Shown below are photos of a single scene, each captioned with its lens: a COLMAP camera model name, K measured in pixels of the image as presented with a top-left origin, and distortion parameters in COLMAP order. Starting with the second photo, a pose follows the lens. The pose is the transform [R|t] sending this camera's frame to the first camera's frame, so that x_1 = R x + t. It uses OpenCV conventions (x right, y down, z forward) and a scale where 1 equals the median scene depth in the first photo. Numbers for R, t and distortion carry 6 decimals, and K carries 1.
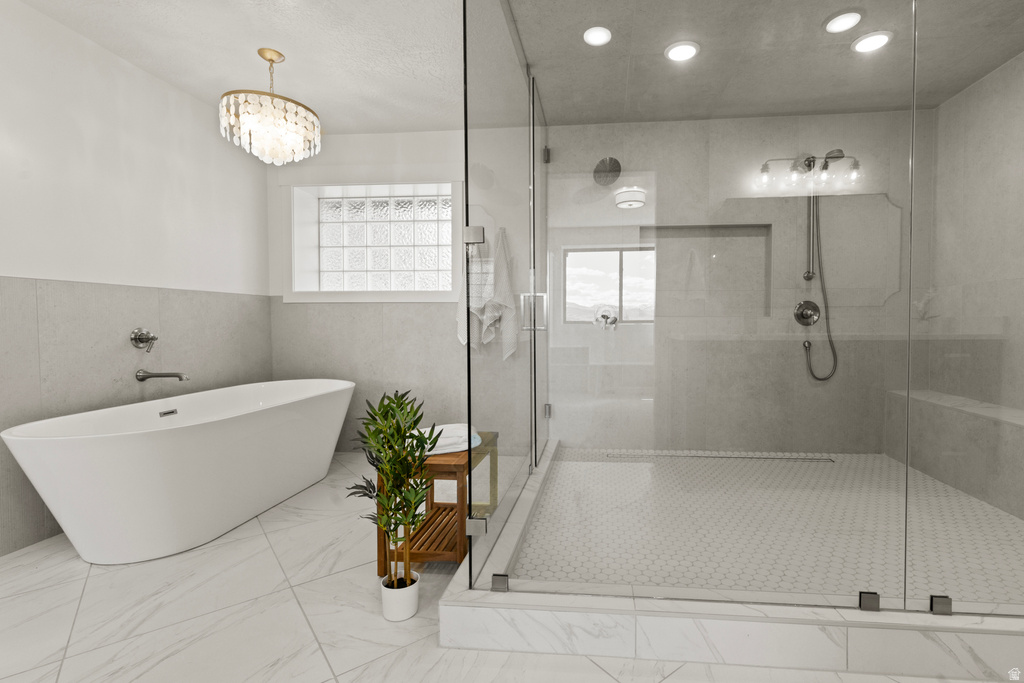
lens RADIAL K [[479.7, 0, 513.8], [0, 479.7, 339.1], [0, 0, 1]] dist [0.004234, 0.000346]
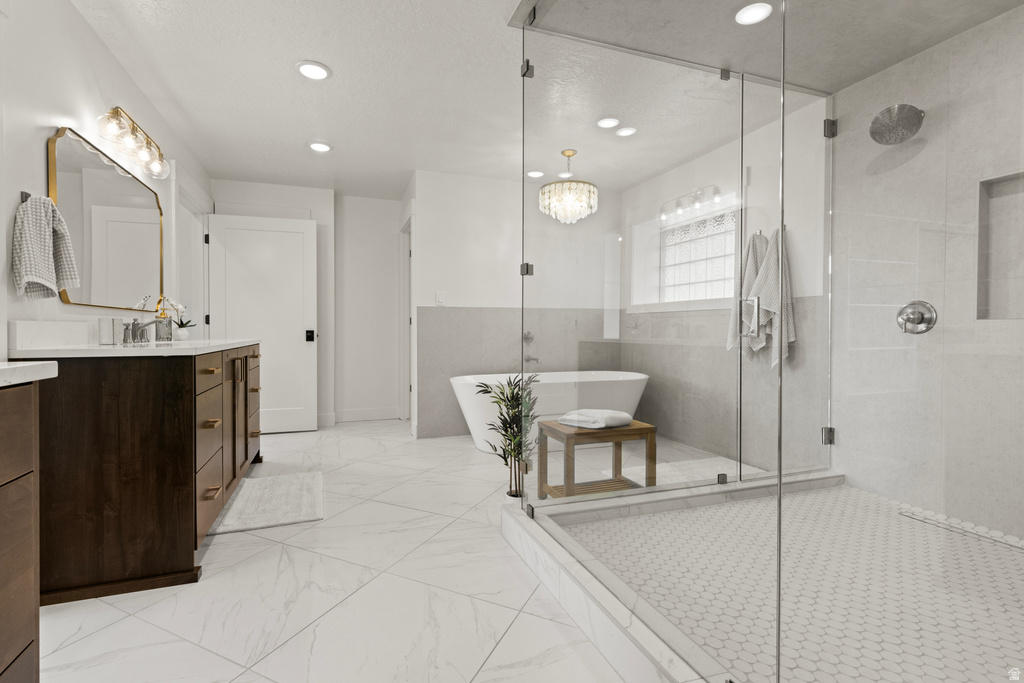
lens RADIAL K [[479.7, 0, 513.8], [0, 479.7, 339.1], [0, 0, 1]] dist [0.004234, 0.000346]
pose [[0.427949, 0.025195, -0.903451, 0.620216], [-0.032709, 0.999388, 0.012377, -0.012268], [0.903211, 0.024254, 0.428512, 0.161577]]
